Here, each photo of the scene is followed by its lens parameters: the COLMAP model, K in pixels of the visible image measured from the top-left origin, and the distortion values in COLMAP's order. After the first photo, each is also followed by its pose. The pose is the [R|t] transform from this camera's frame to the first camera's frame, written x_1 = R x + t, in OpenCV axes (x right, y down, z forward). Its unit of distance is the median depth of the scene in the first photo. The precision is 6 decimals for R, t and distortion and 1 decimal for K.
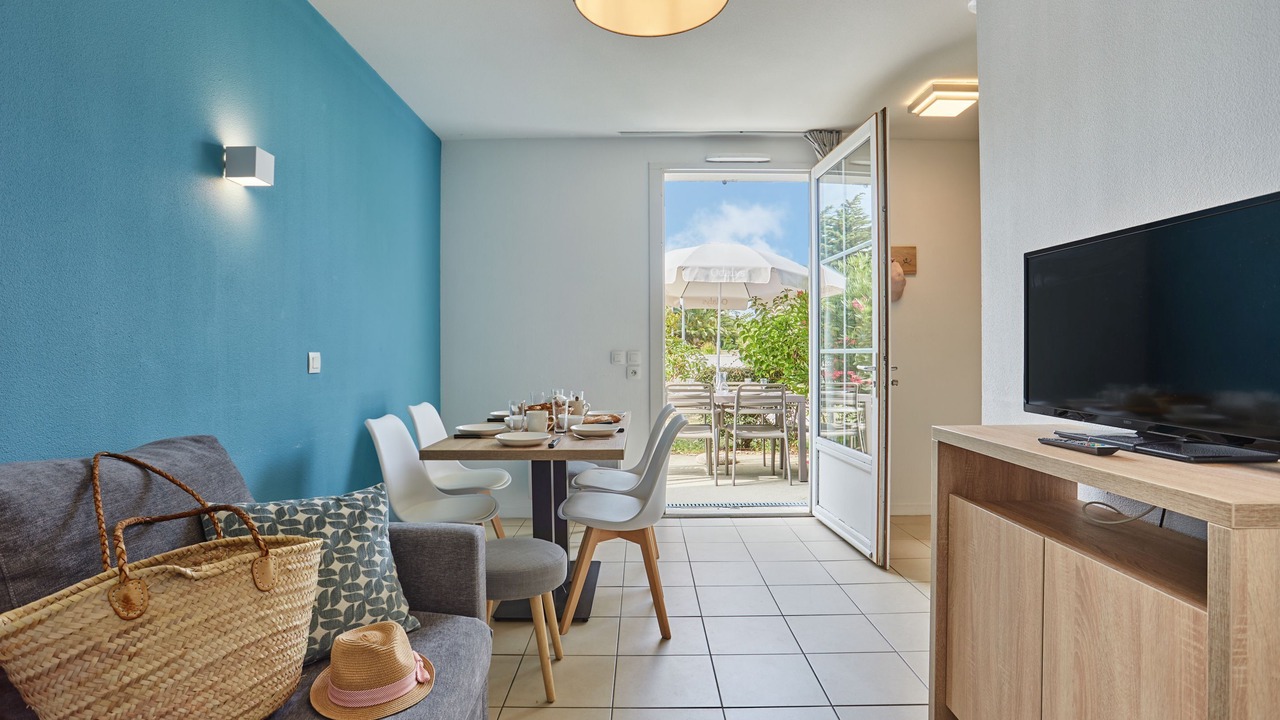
lens RADIAL K [[600.4, 0, 608.4], [0, 600.4, 352.3], [0, 0, 1]] dist [-0.039584, 0.024611]
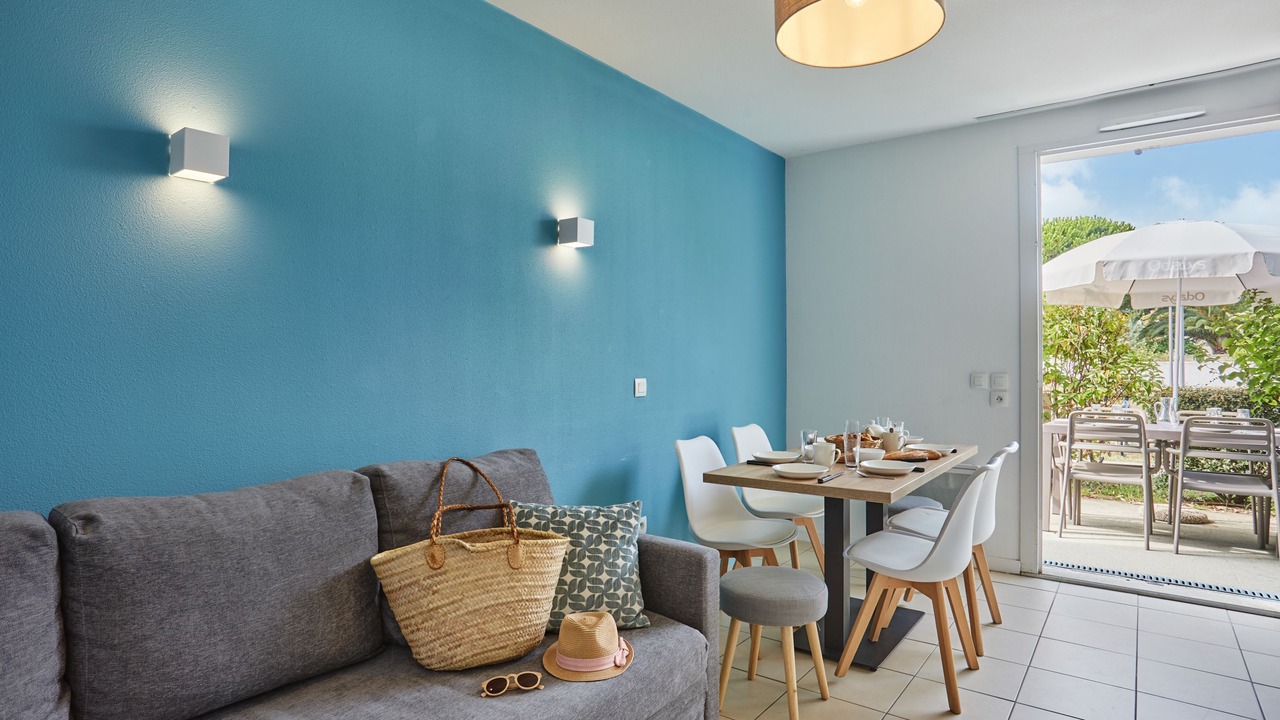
lens RADIAL K [[646.9, 0, 640.0], [0, 646.9, 360.0], [0, 0, 1]] dist [-0.051171, 0.036604]
pose [[0.826988, -0.000758, -0.562219, 0.395511], [0.001157, 0.999999, 0.000353, -0.068814], [0.562219, -0.000942, 0.826988, -0.067464]]
